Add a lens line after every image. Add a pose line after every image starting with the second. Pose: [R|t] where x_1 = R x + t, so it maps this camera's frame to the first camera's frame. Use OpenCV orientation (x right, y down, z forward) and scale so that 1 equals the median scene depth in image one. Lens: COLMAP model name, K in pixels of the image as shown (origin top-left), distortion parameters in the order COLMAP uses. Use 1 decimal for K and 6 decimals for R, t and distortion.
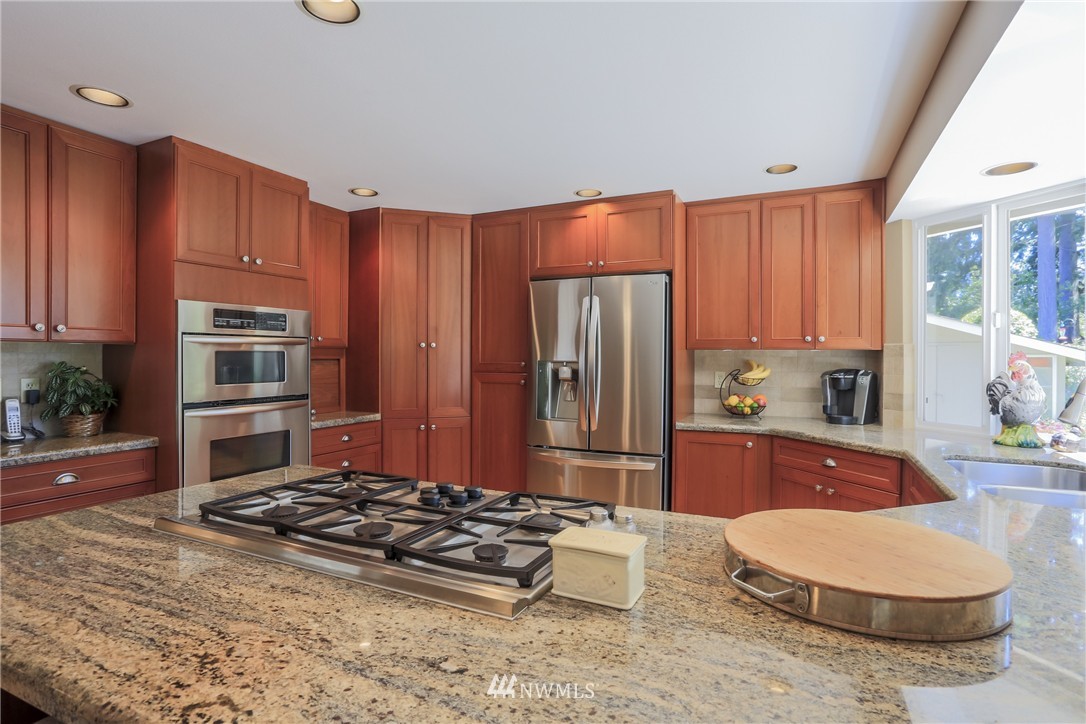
lens RADIAL K [[540.0, 0, 543.4], [0, 540.0, 358.4], [0, 0, 1]] dist [-0.001493, -0.000174]
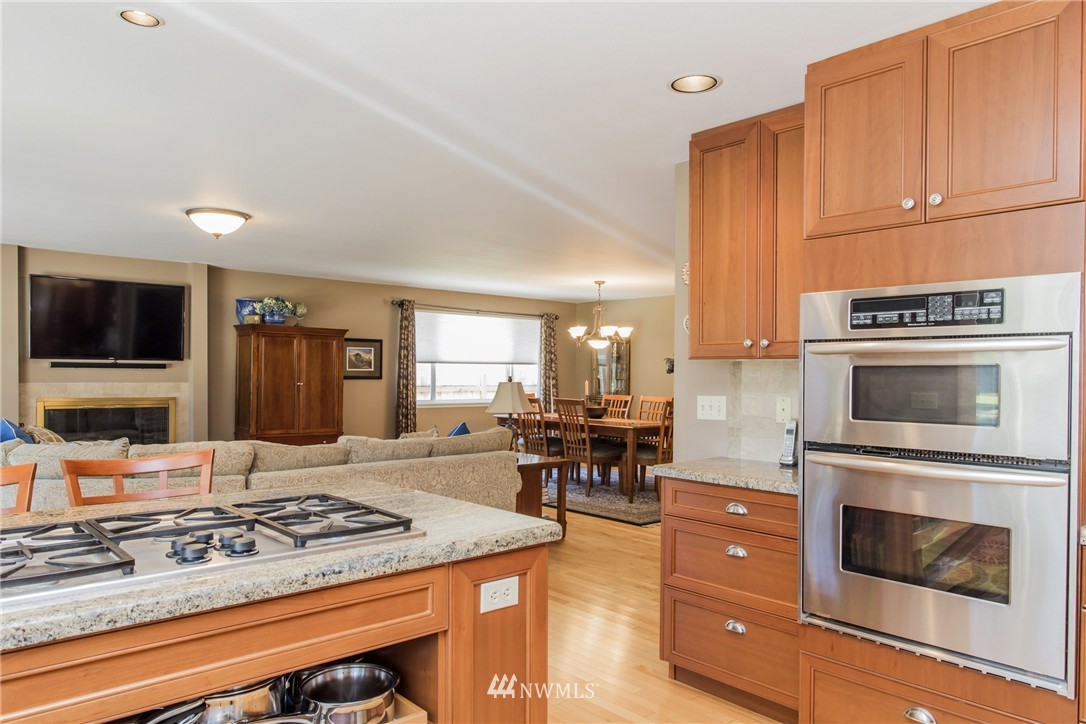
lens RADIAL K [[755.7, 0, 542.1], [0, 755.7, 367.0], [0, 0, 1]] dist [0.003038, 0.000533]
pose [[-0.386267, -0.004122, -0.922378, 0.345594], [-0.006591, 0.999977, -0.001709, -0.008454], [0.922364, 0.005420, -0.386285, 0.989443]]
